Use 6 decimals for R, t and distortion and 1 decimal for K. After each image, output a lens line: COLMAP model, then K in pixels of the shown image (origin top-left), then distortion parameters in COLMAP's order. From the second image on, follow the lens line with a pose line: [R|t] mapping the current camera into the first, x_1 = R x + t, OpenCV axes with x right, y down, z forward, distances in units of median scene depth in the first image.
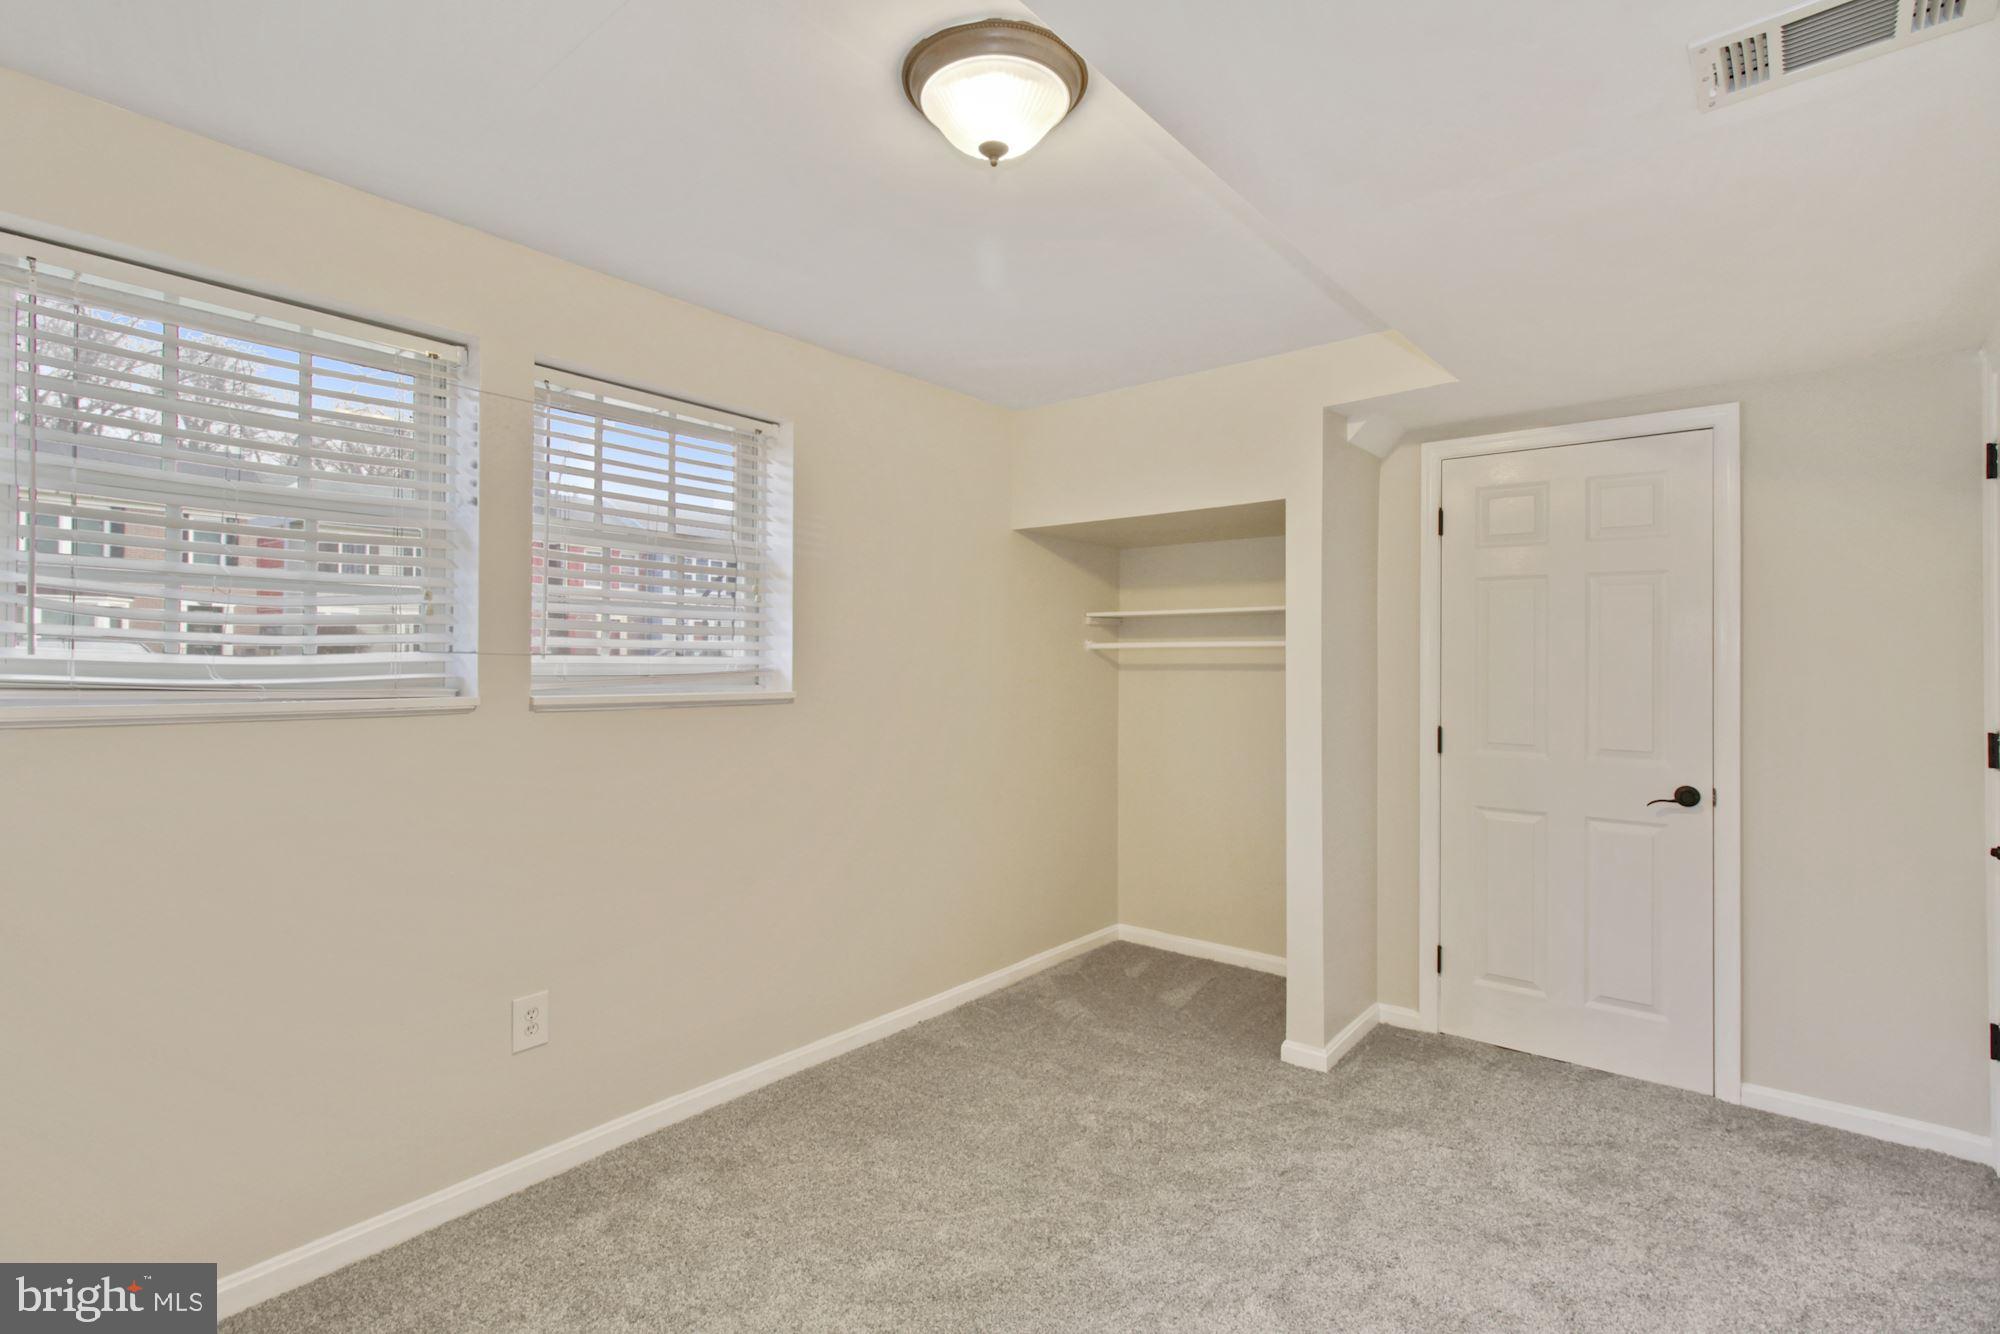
lens RADIAL K [[927.0, 0, 986.9], [0, 927.0, 653.9], [0, 0, 1]] dist [-0.000153, 0.000704]
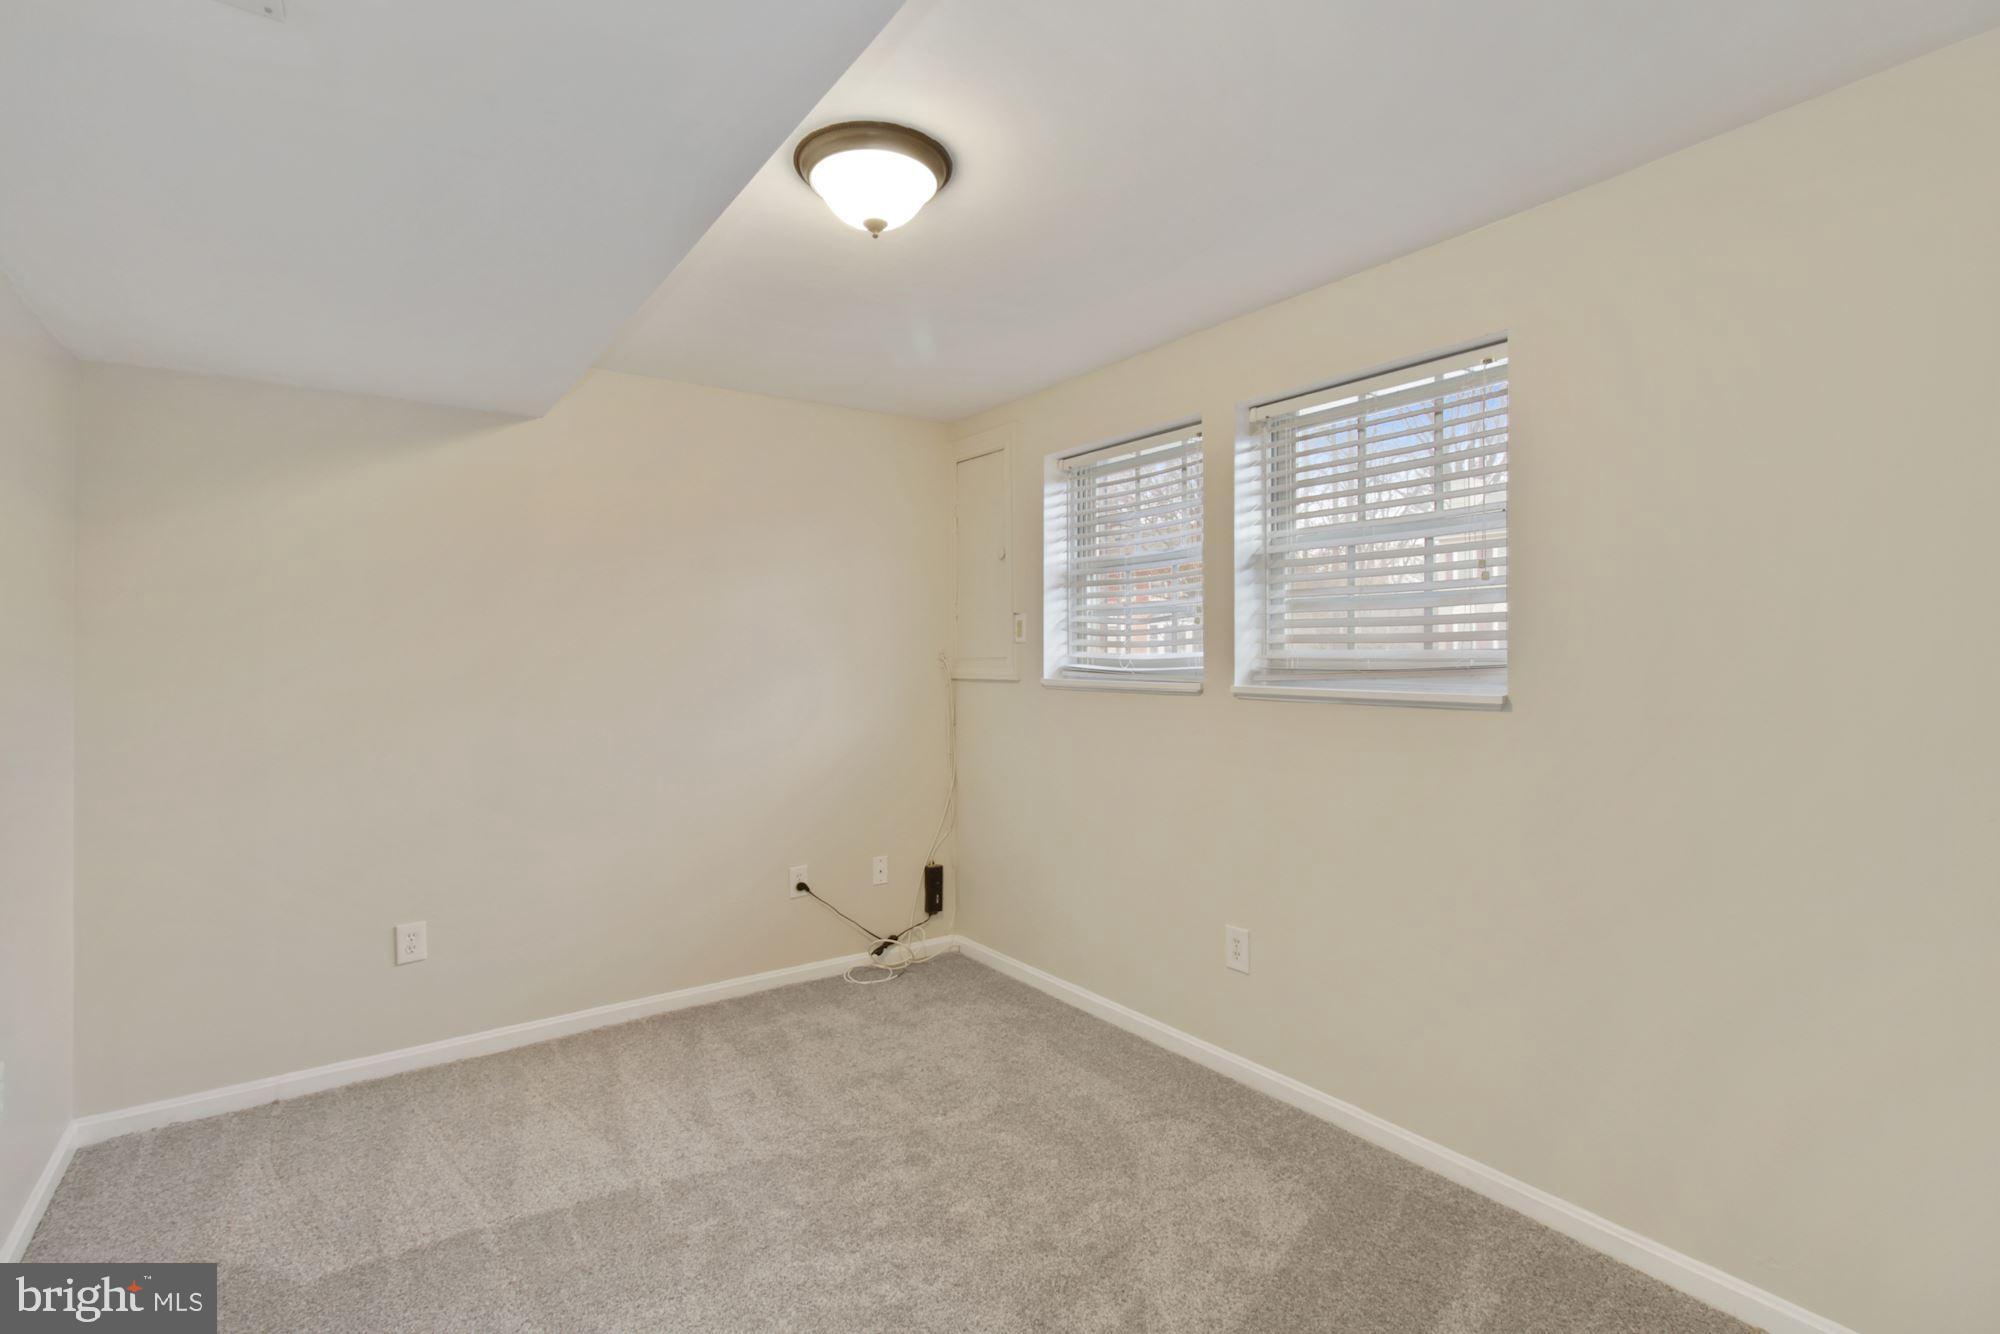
lens RADIAL K [[952.8, 0, 988.7], [0, 952.8, 691.4], [0, 0, 1]] dist [0.003908, 0.001085]
pose [[-0.252262, 0.023834, -0.967365, 0.819941], [0.008138, 0.999714, 0.022509, 0.022241], [0.967625, -0.002194, -0.252384, 1.008866]]
